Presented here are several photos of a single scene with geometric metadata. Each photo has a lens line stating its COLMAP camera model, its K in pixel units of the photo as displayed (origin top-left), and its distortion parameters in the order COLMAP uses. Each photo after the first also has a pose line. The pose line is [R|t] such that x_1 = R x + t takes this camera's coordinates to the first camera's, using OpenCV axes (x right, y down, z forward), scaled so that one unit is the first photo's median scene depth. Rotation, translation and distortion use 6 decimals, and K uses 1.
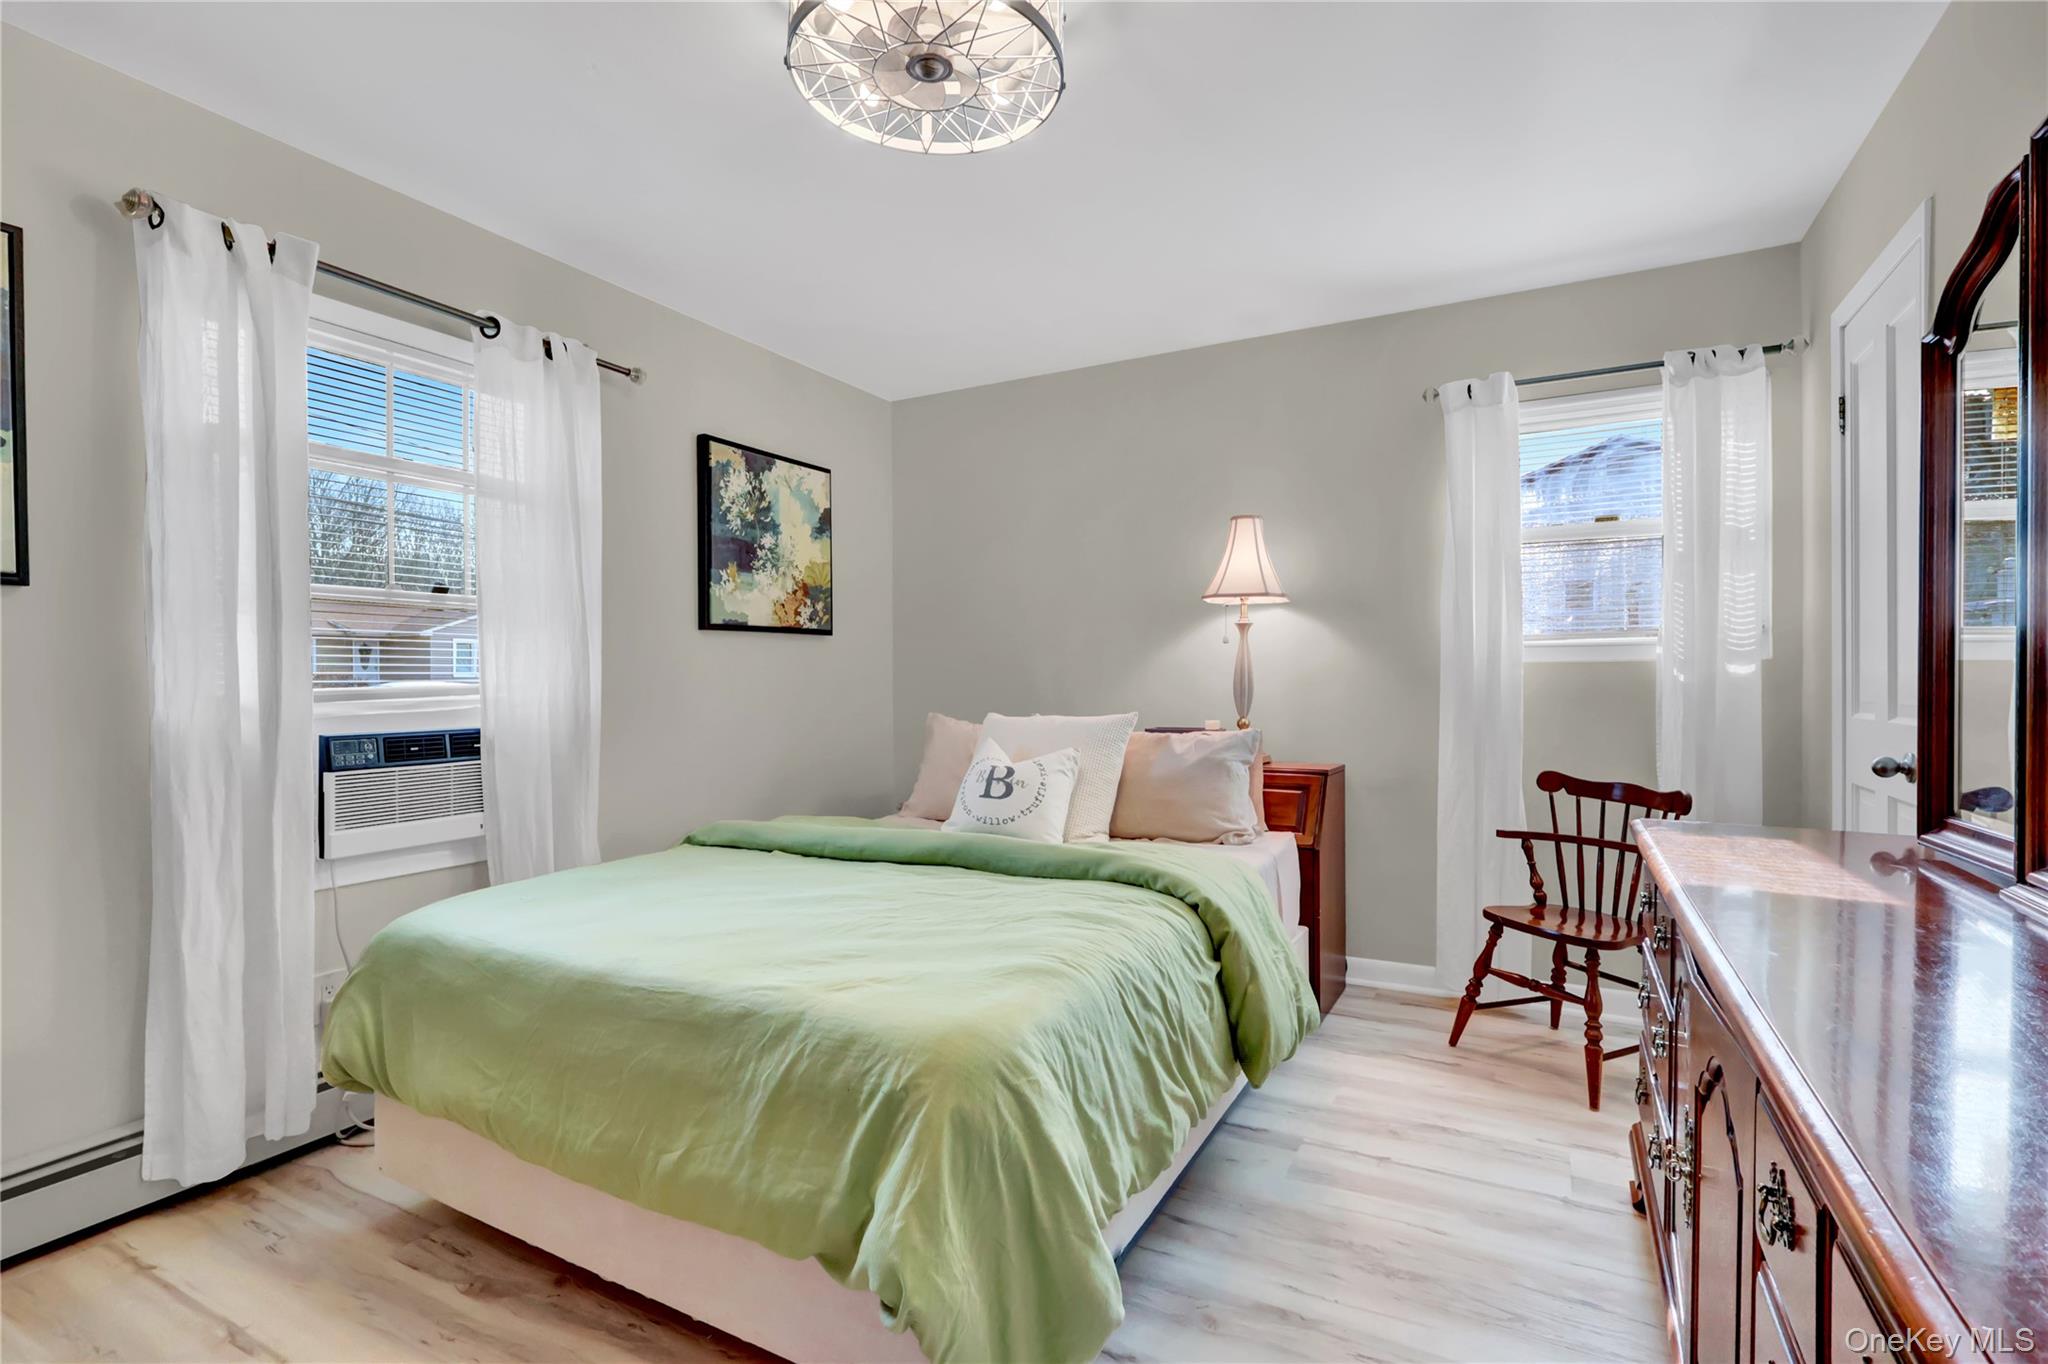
lens RADIAL K [[962.0, 0, 1025.4], [0, 962.0, 679.9], [0, 0, 1]] dist [0.000306, 0.000085]
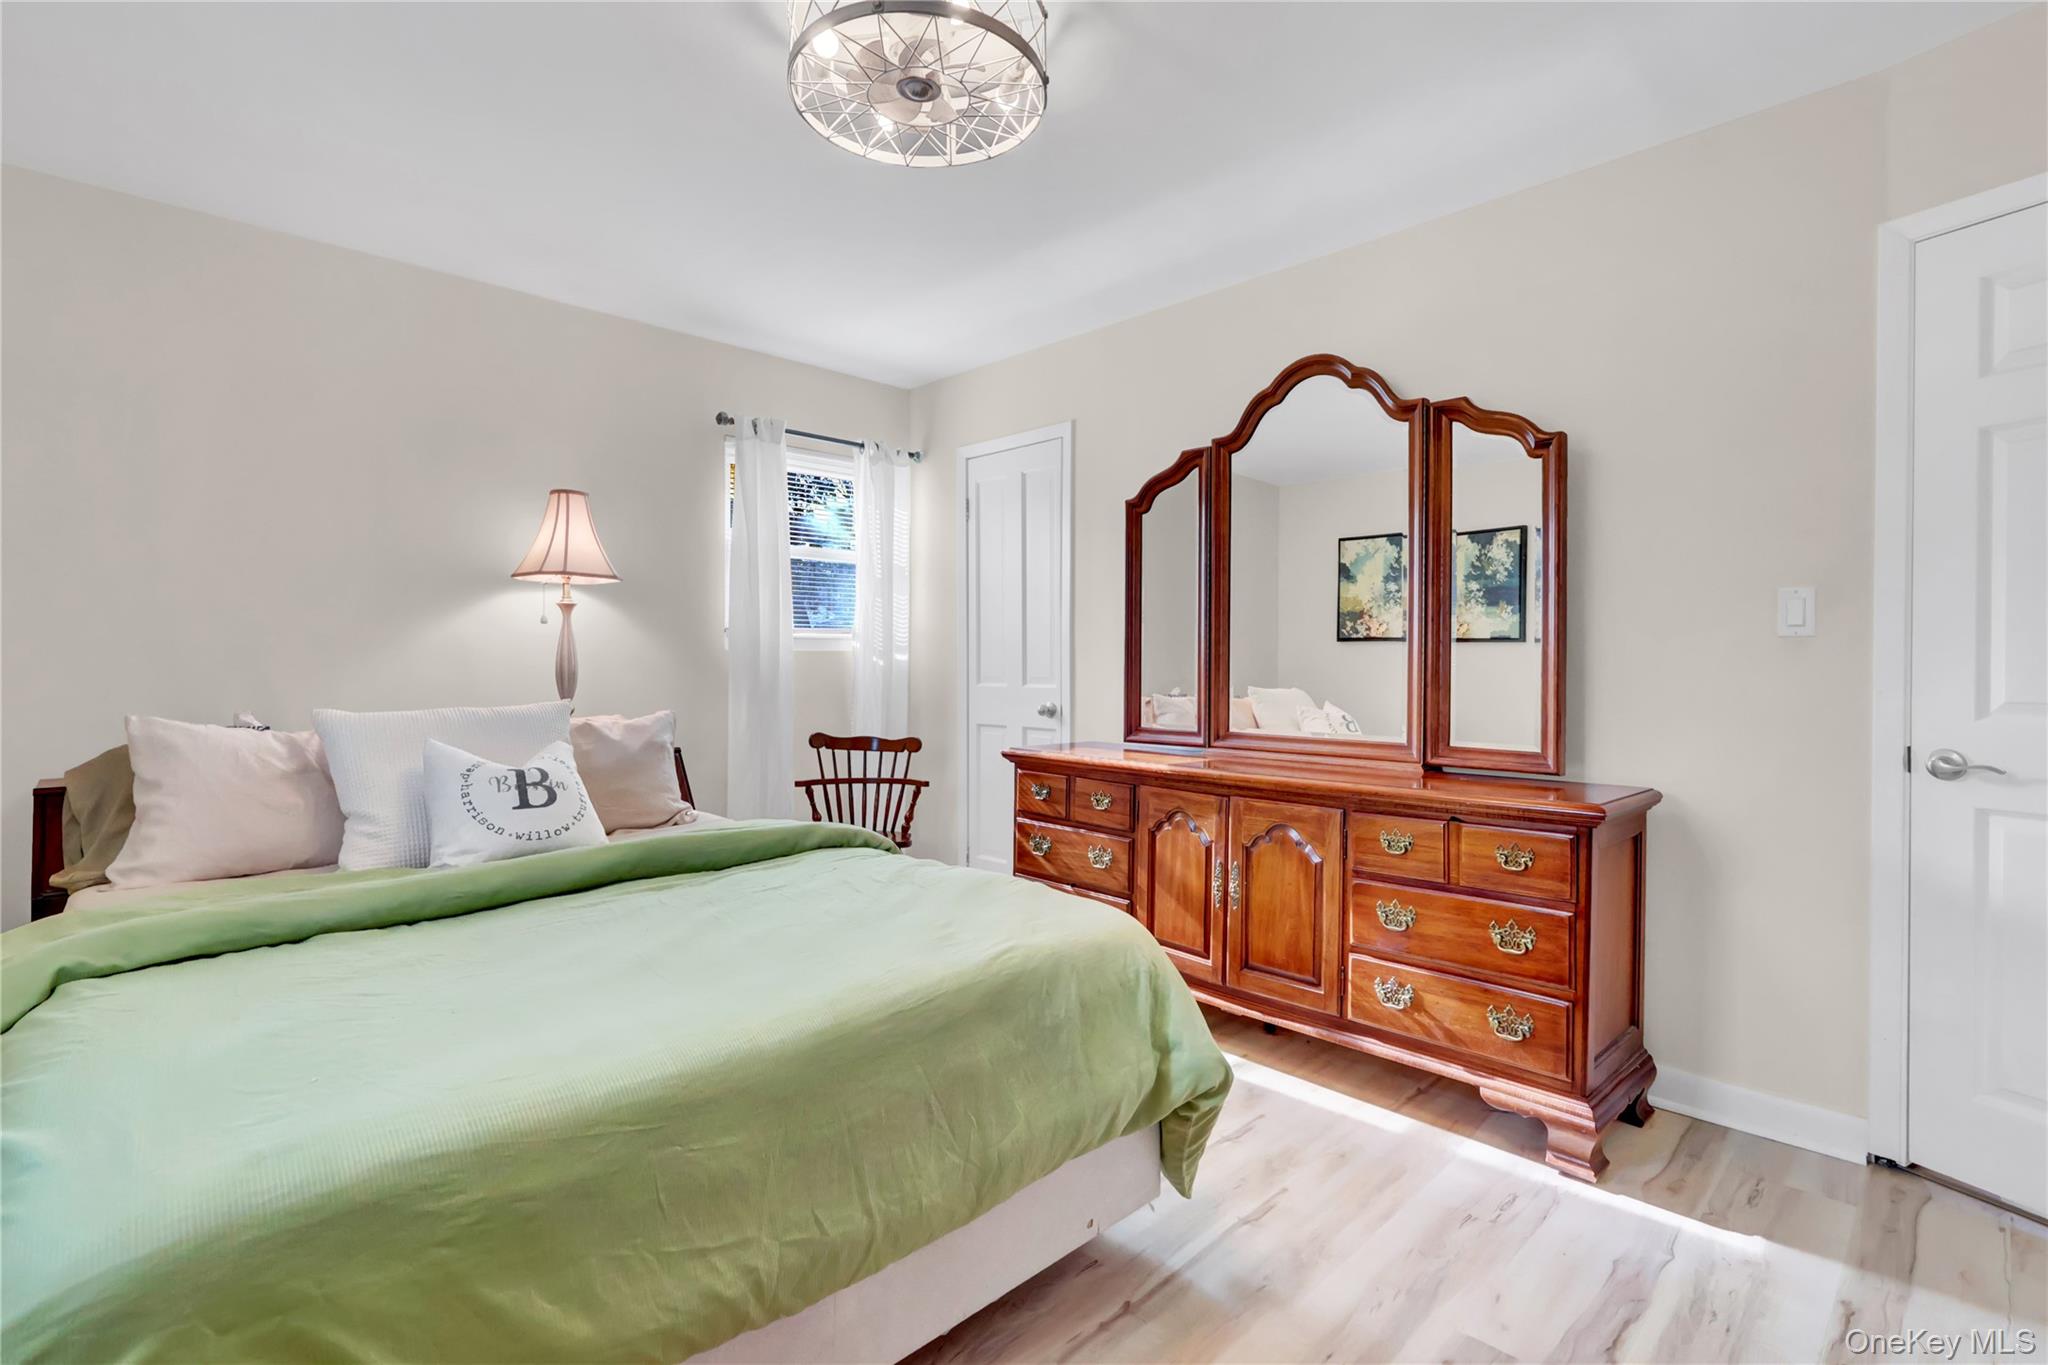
lens RADIAL K [[962.0, 0, 1025.9], [0, 962.0, 679.8], [0, 0, 1]] dist [0.000306, 0.000085]
pose [[0.281333, -0.012689, 0.959526, -0.662137], [0.000374, 0.999914, 0.013113, 0.004544], [-0.959610, -0.003331, 0.281313, 0.358511]]
